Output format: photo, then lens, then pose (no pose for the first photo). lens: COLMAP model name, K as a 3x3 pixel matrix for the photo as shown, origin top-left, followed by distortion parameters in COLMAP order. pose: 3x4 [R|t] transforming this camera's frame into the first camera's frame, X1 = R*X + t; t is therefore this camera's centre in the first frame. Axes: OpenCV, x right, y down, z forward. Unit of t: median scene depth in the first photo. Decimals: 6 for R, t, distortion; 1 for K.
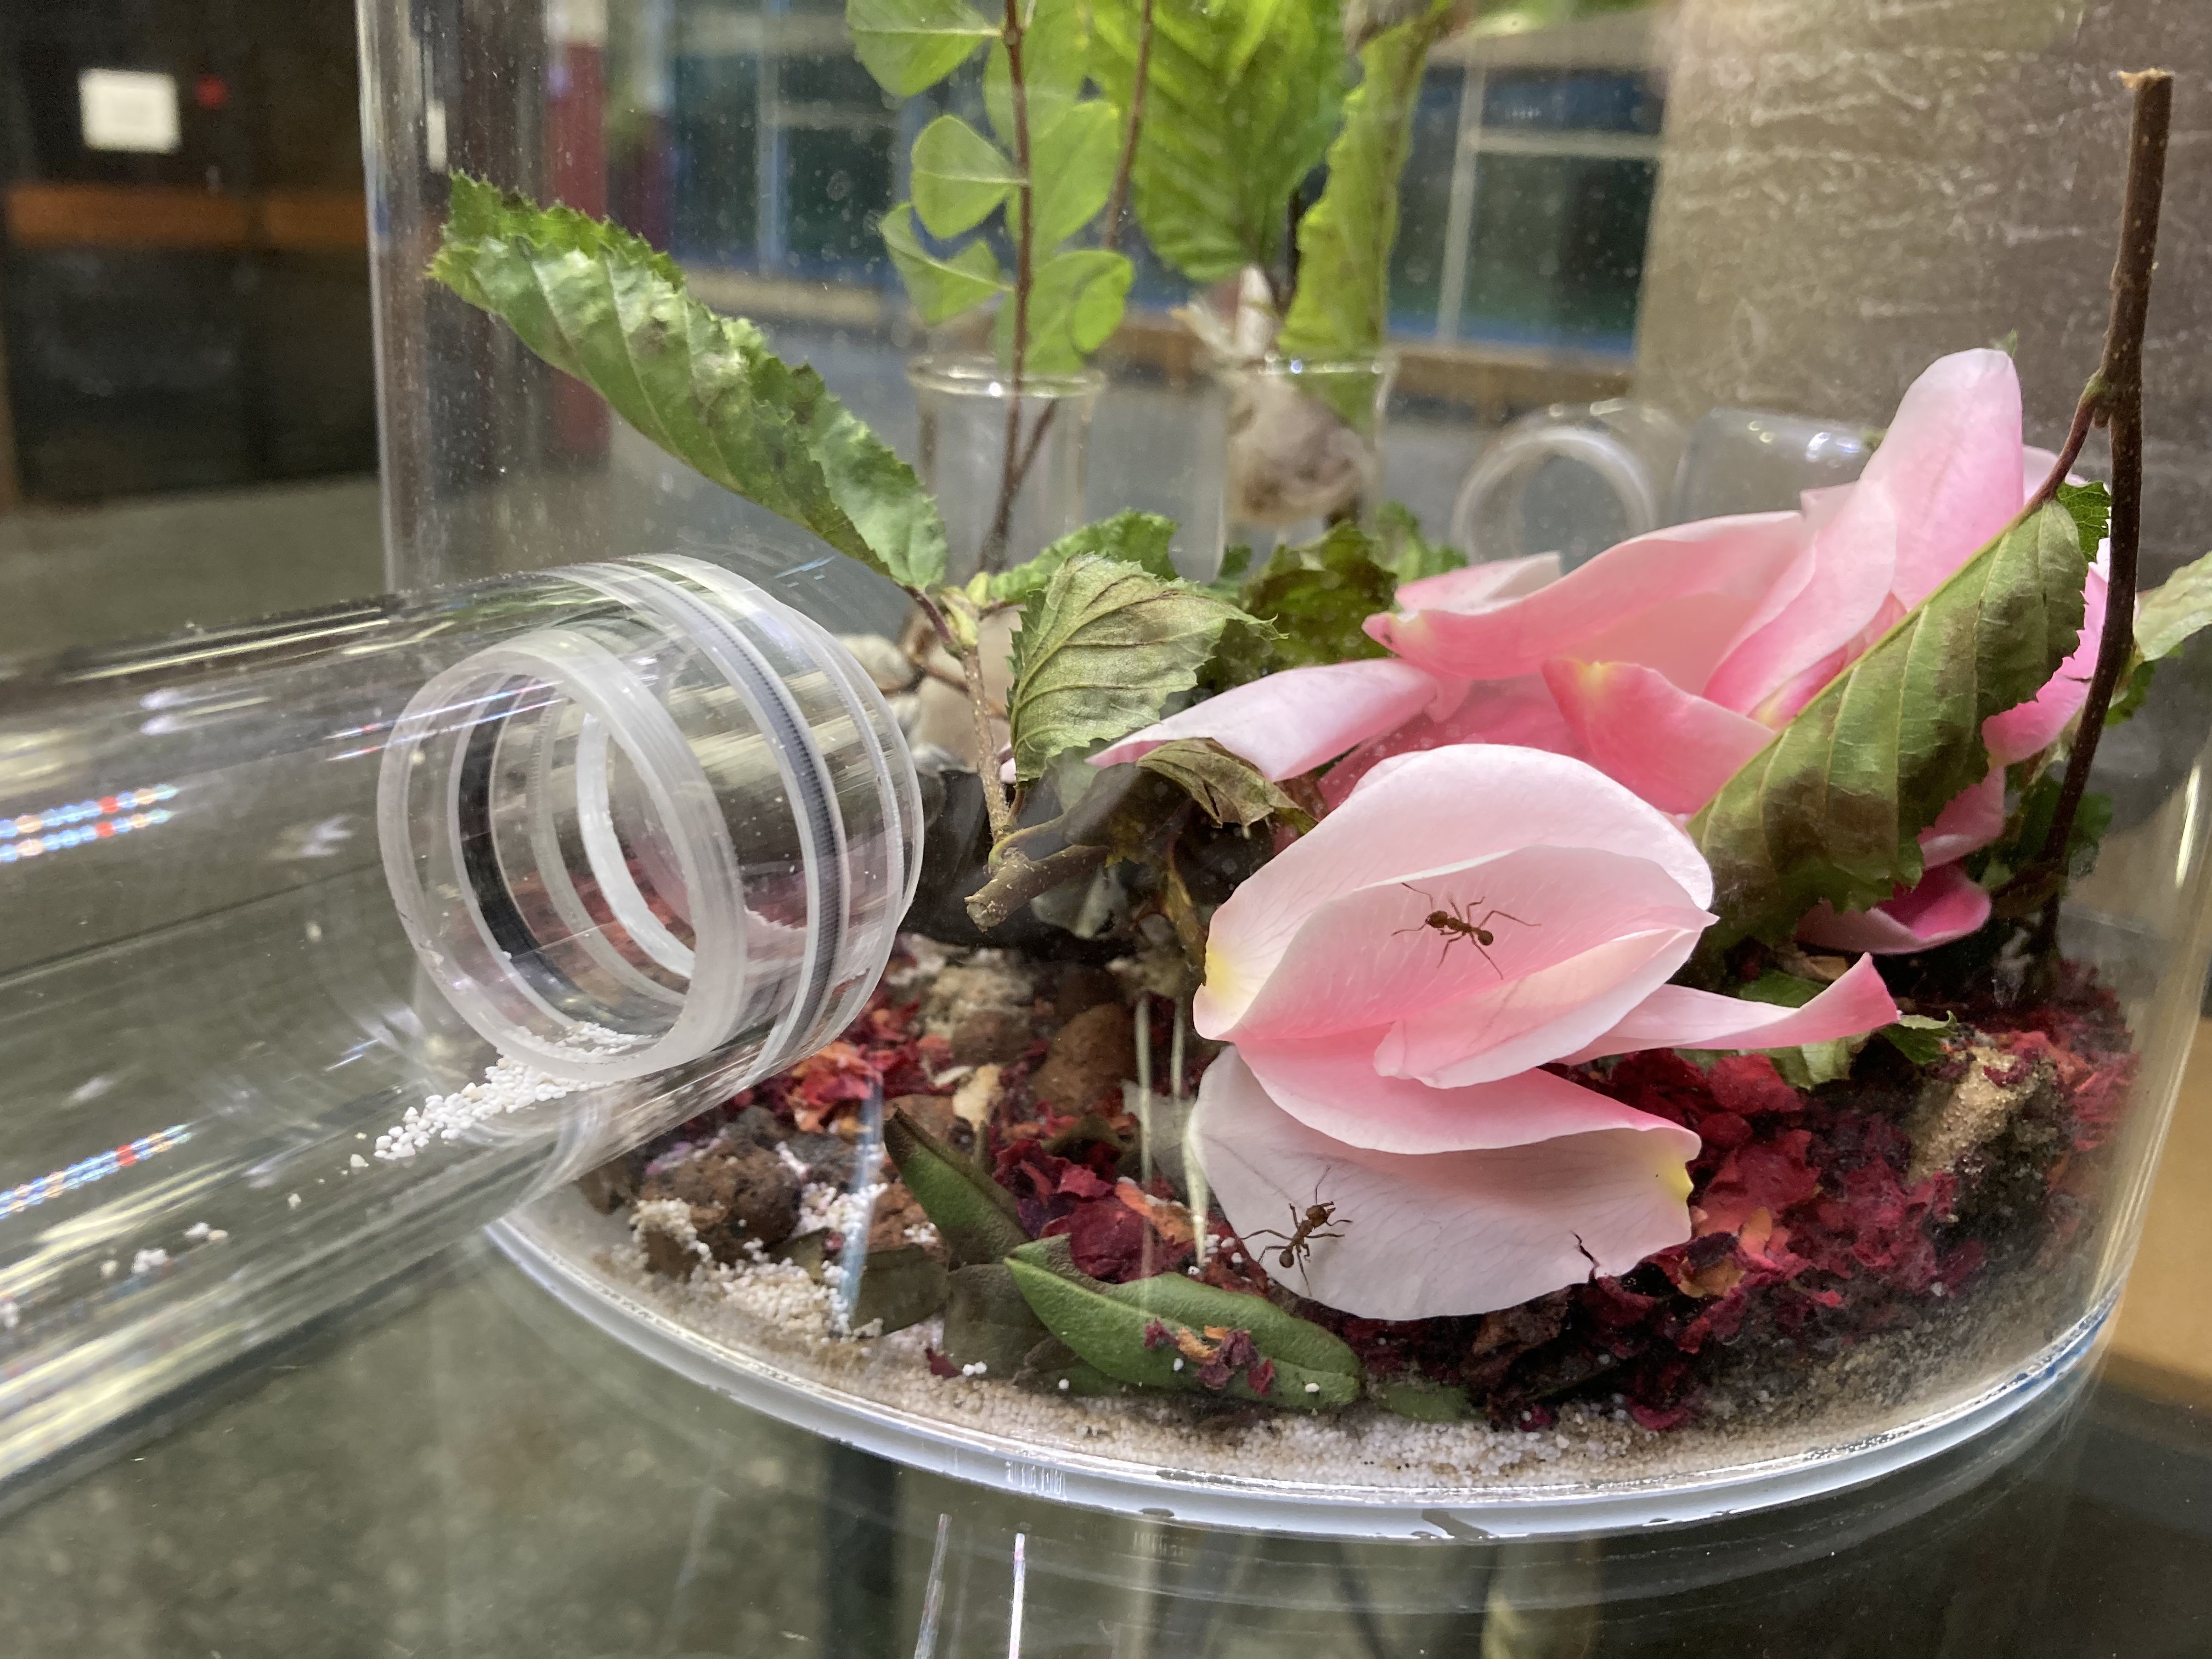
lens RADIAL K [[1812.1, 0, 1109.3], [0, 1812.1, 828.2], [0, 0, 1]] dist [0.009946, -0.044952]
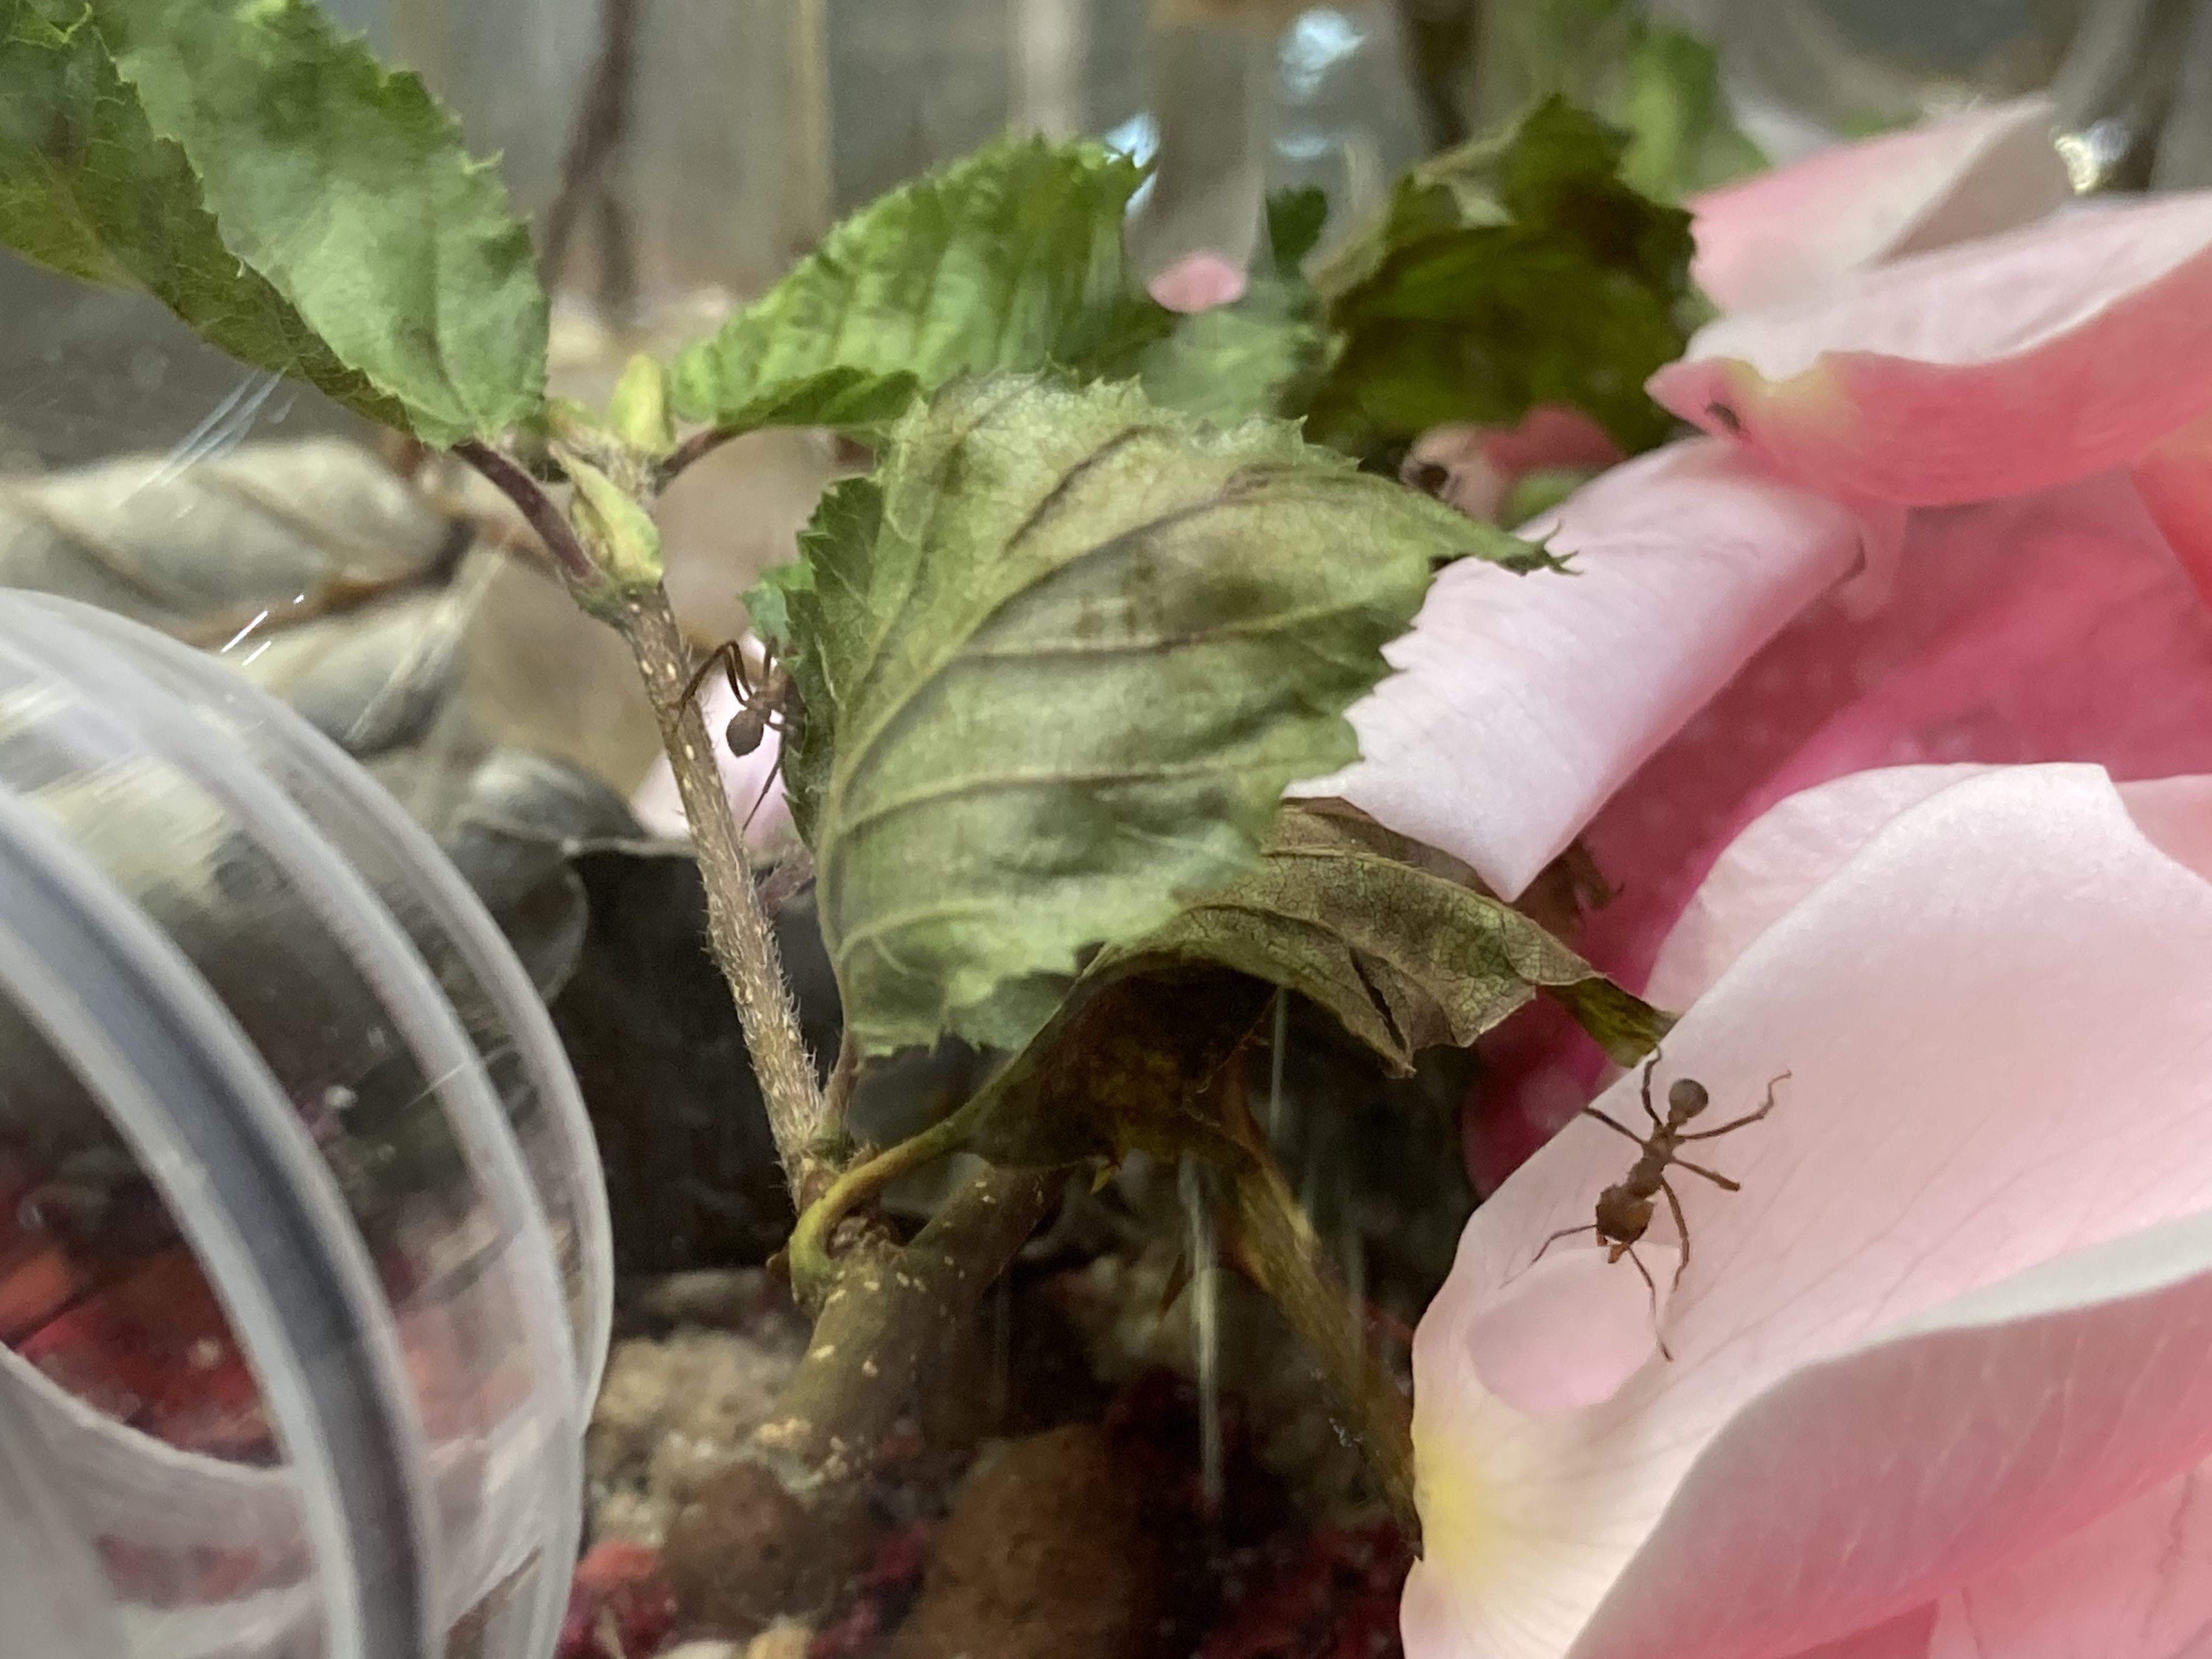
lens RADIAL K [[3766.3, 0, 1103.2], [0, 3766.3, 830.2], [0, 0, 1]] dist [-0.005015, 0.000000]
pose [[0.991819, -0.094595, 0.085715, -0.057881], [0.085125, 0.990487, 0.108114, -0.132393], [-0.095126, -0.099933, 0.990436, 0.255488]]
